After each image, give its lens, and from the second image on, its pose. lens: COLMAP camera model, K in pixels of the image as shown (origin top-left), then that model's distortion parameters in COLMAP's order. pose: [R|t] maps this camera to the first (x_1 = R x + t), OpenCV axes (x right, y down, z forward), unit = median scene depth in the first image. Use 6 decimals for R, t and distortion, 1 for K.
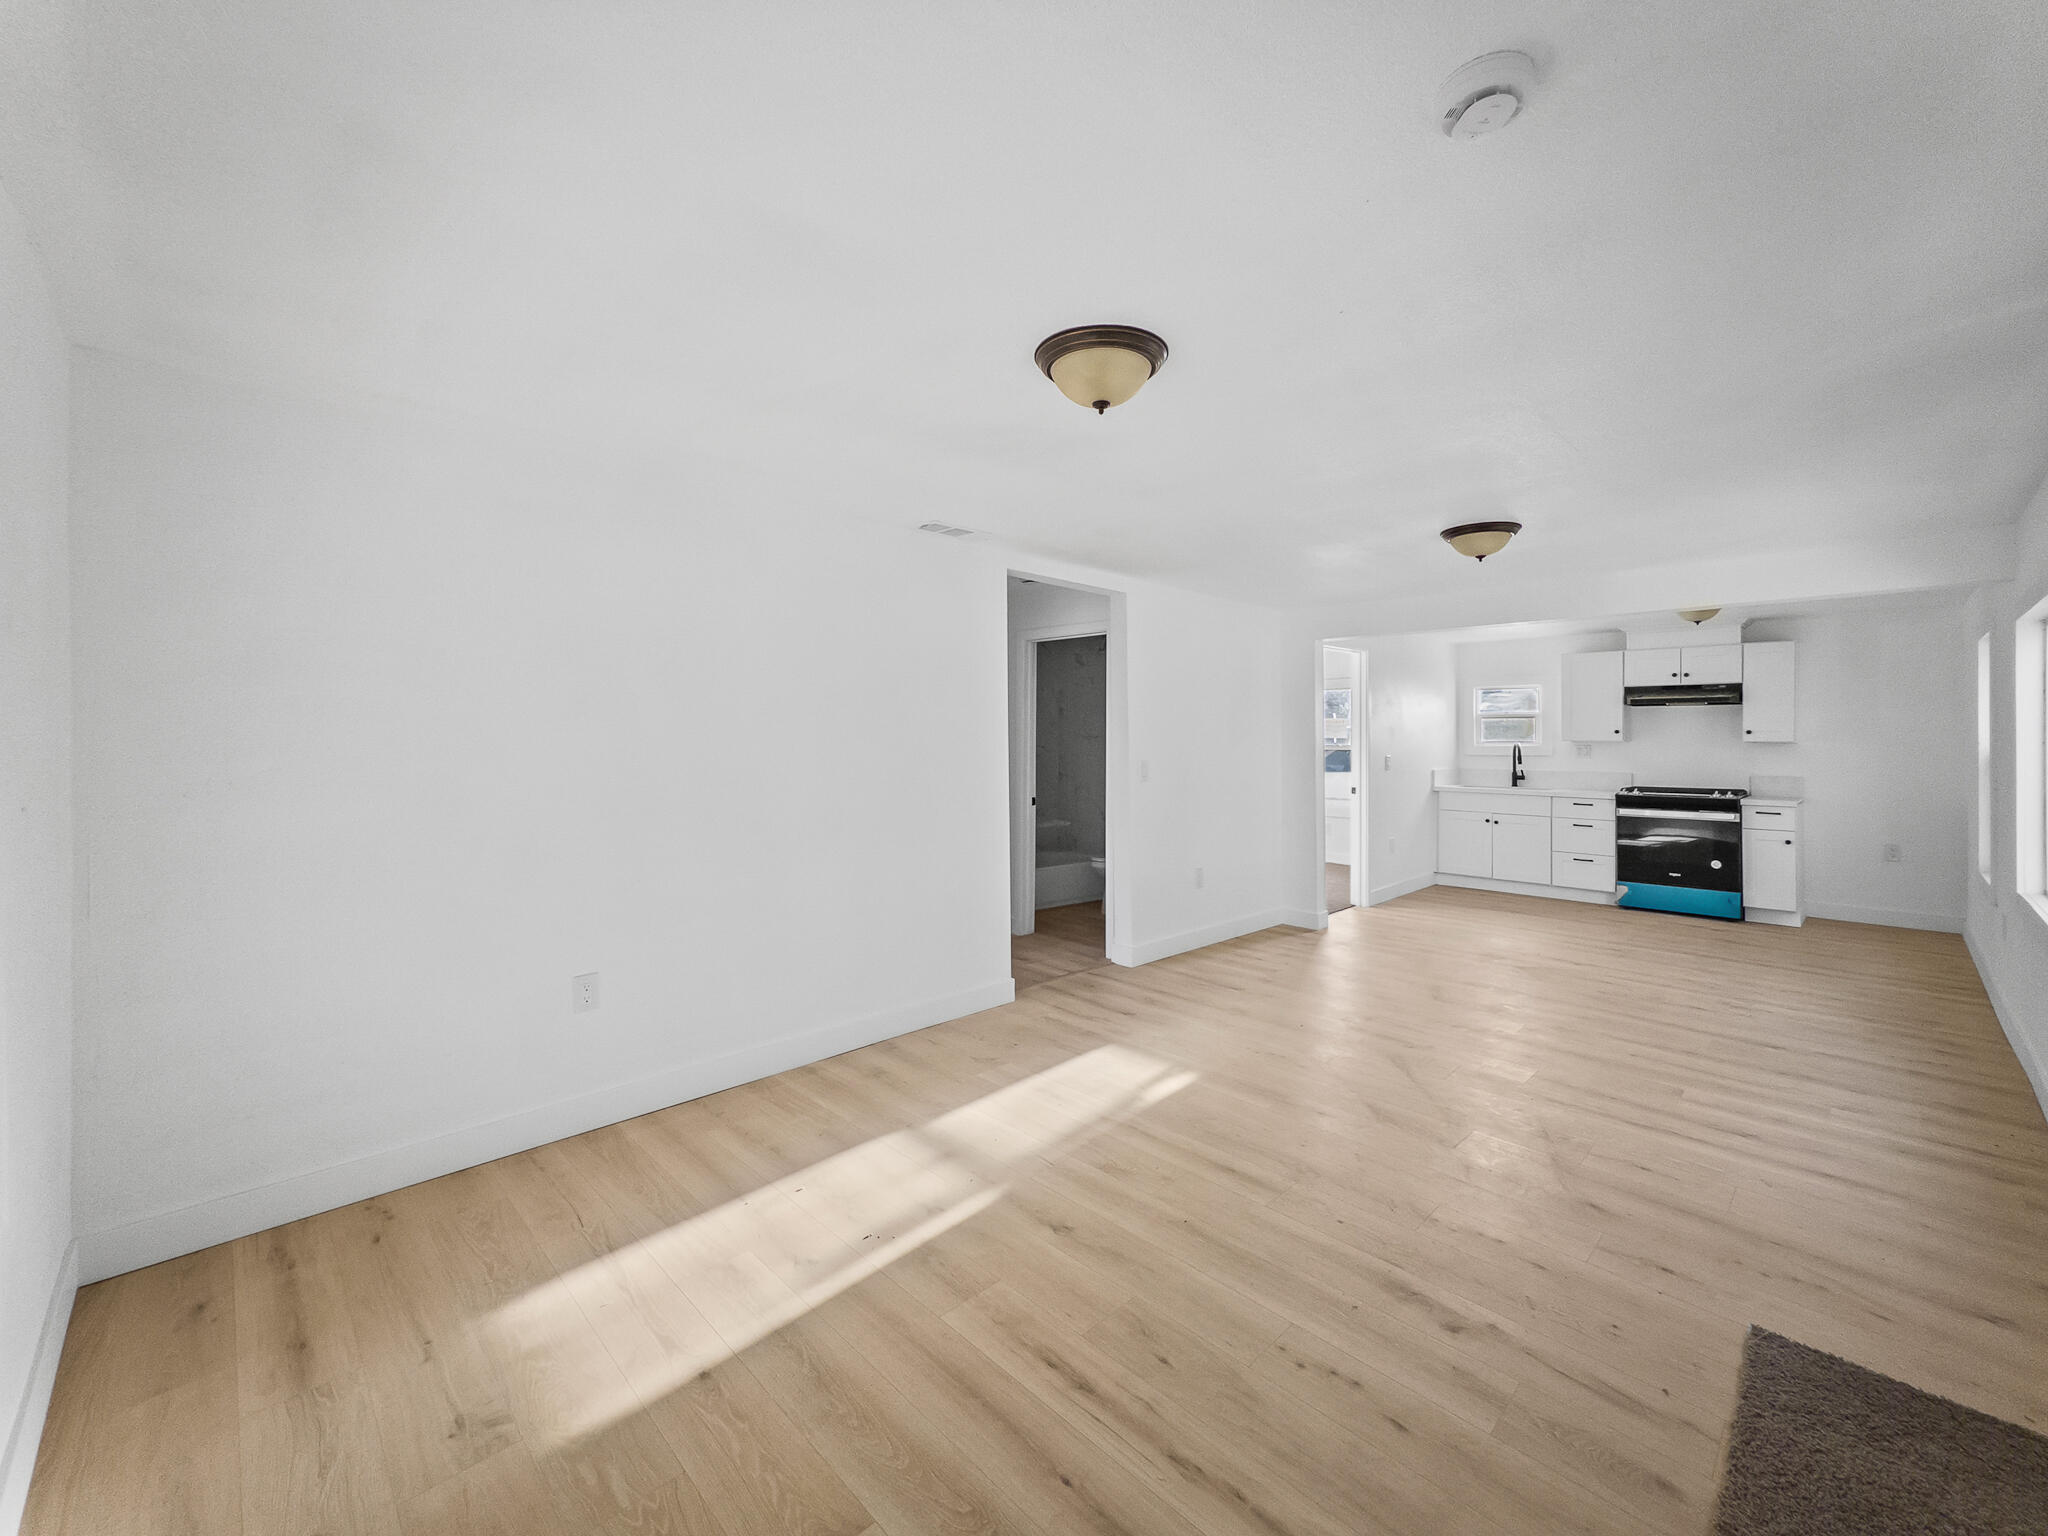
lens RADIAL K [[853.5, 0, 1039.3], [0, 853.5, 729.6], [0, 0, 1]] dist [-0.000435, -0.000574]
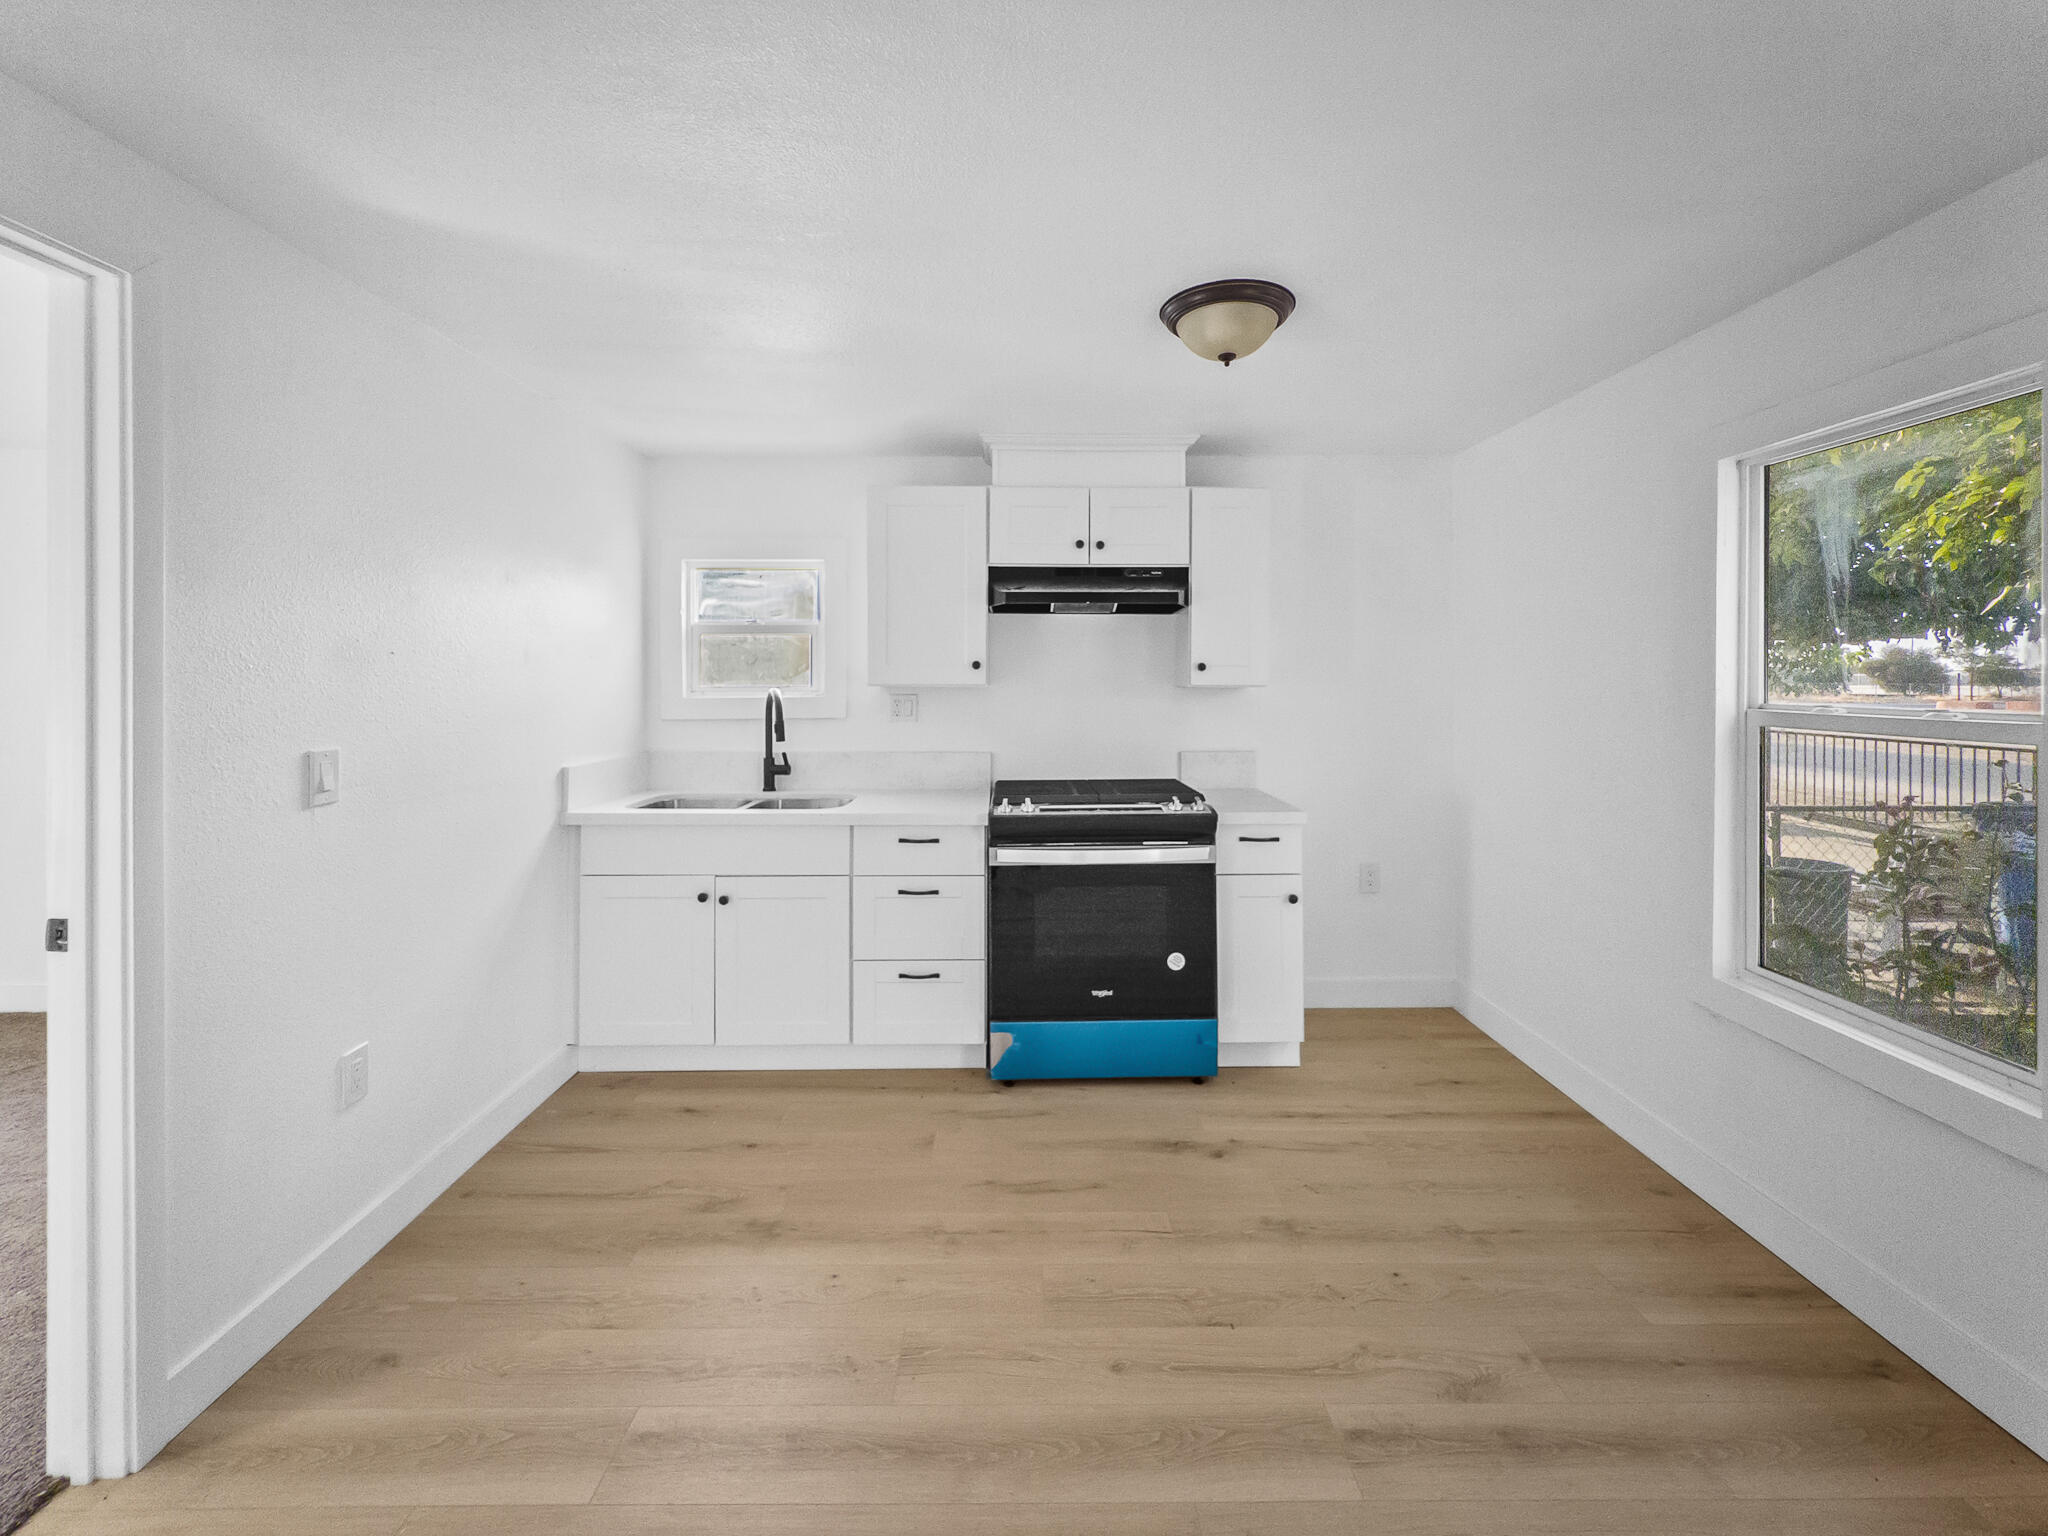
lens RADIAL K [[853.5, 0, 1015.3], [0, 853.5, 679.7], [0, 0, 1]] dist [-0.000435, -0.000574]
pose [[0.712383, -0.003474, 0.701782, 0.402507], [-0.004235, 0.999948, 0.009249, 0.006287], [-0.701778, -0.009561, 0.712332, 0.710953]]
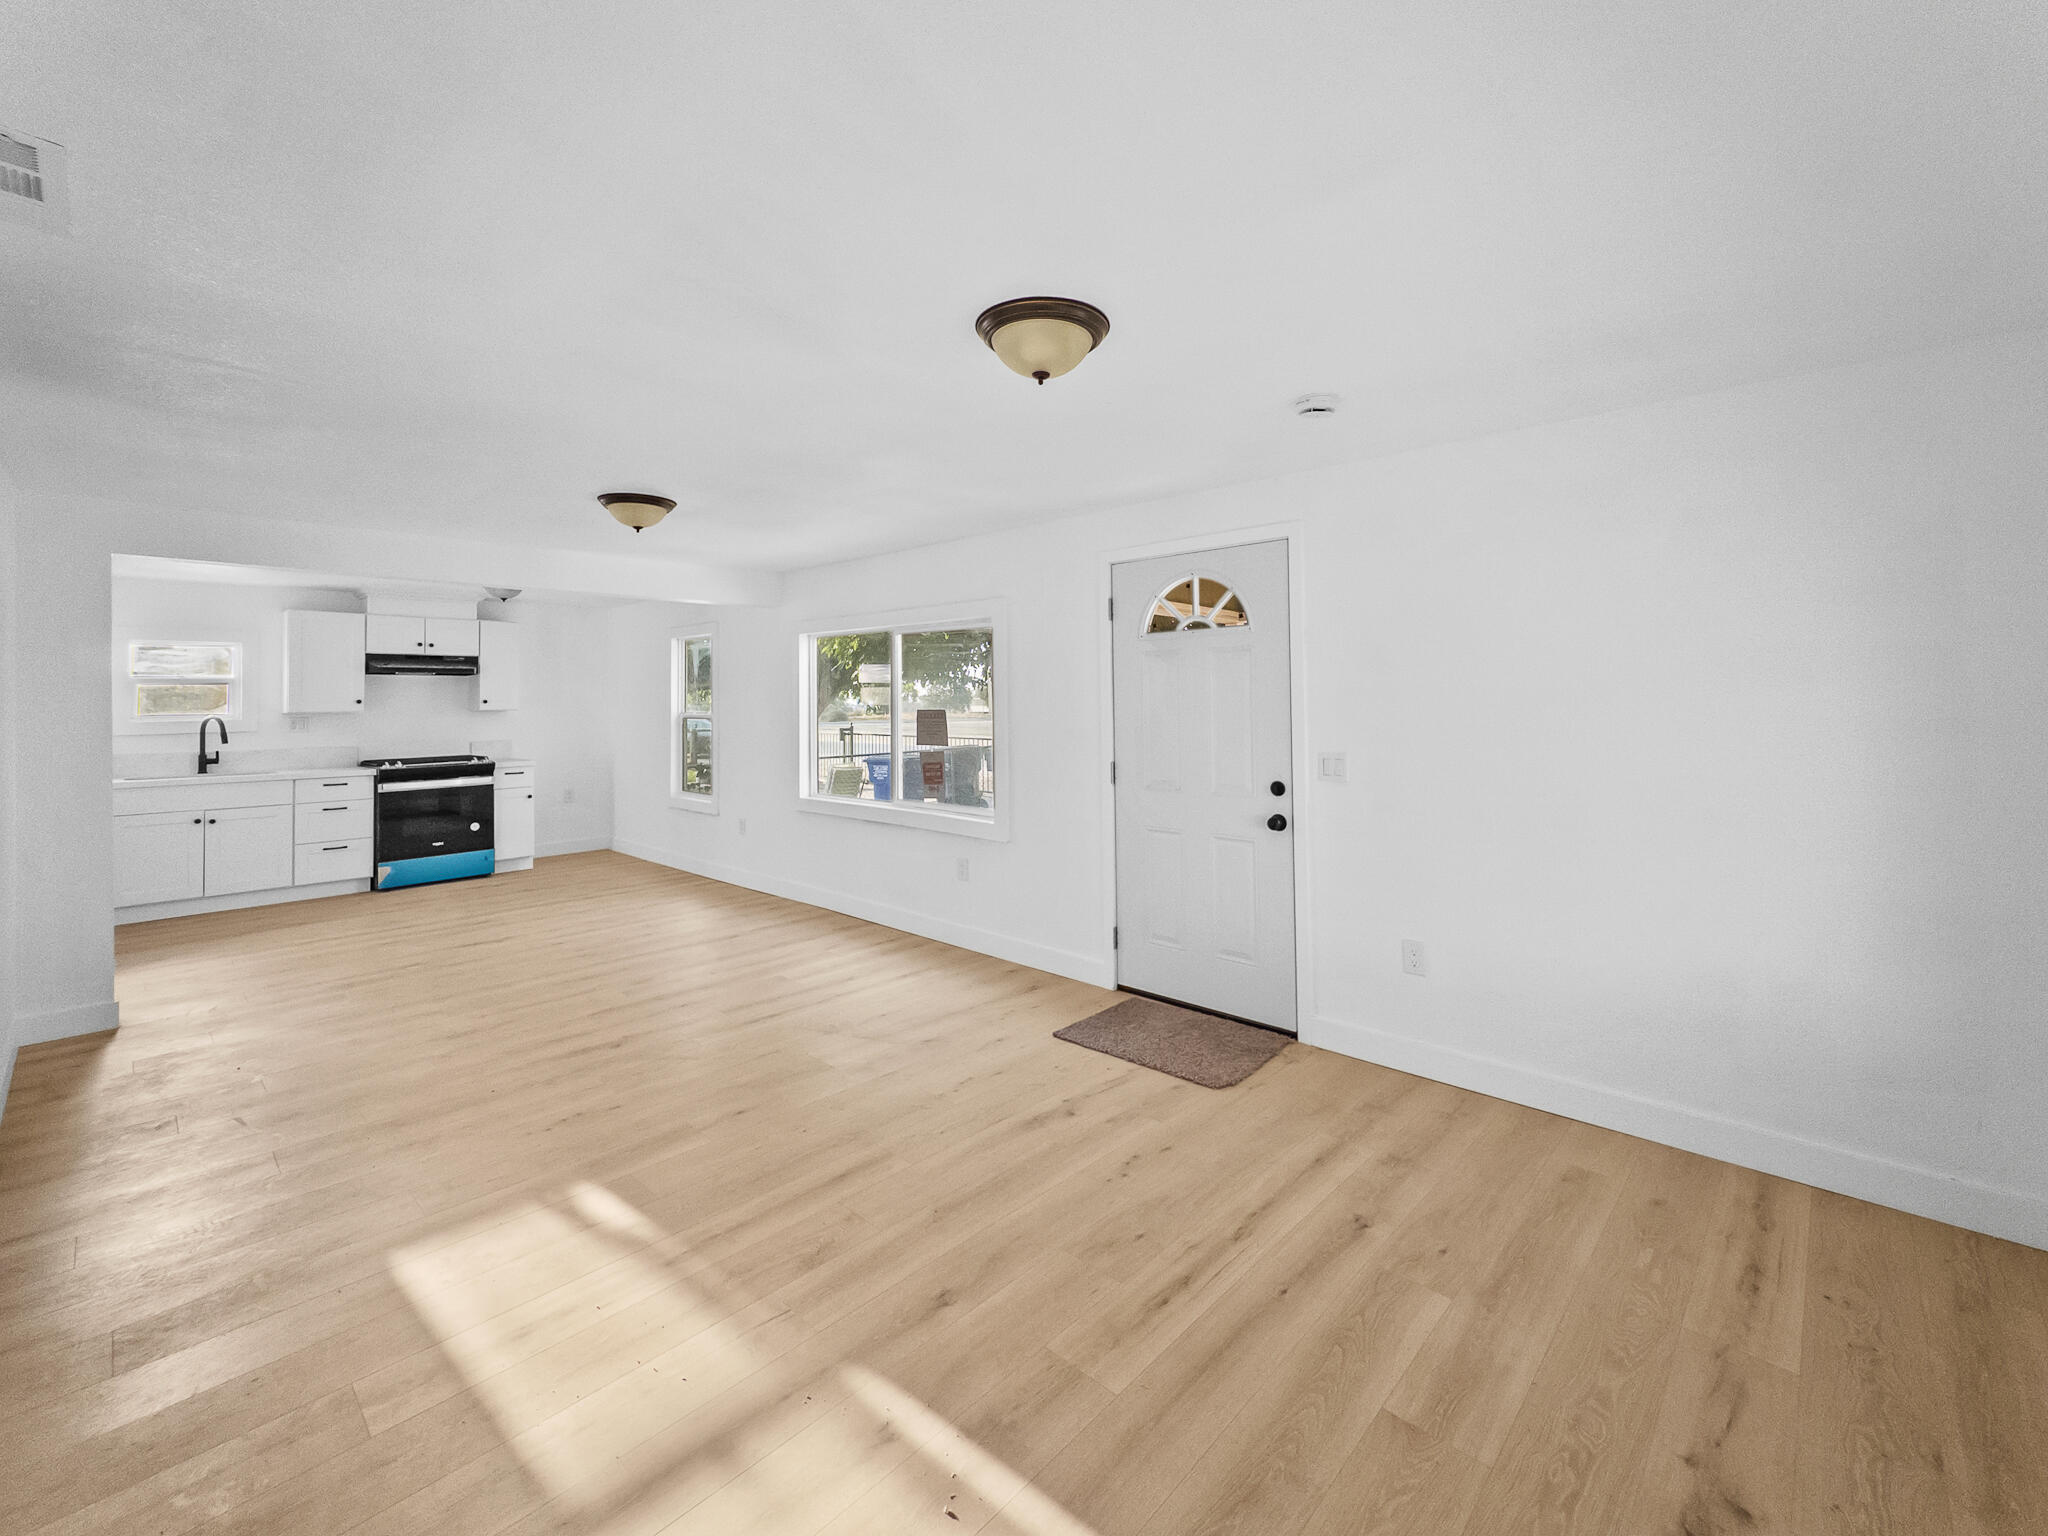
lens RADIAL K [[853.5, 0, 1039.7], [0, 853.5, 681.7], [0, 0, 1]] dist [-0.000435, -0.000574]
pose [[-0.048479, 0.019606, 0.998632, -0.291895], [-0.000757, 0.999806, -0.019666, -0.001563], [-0.998824, -0.001709, -0.048454, 0.335035]]
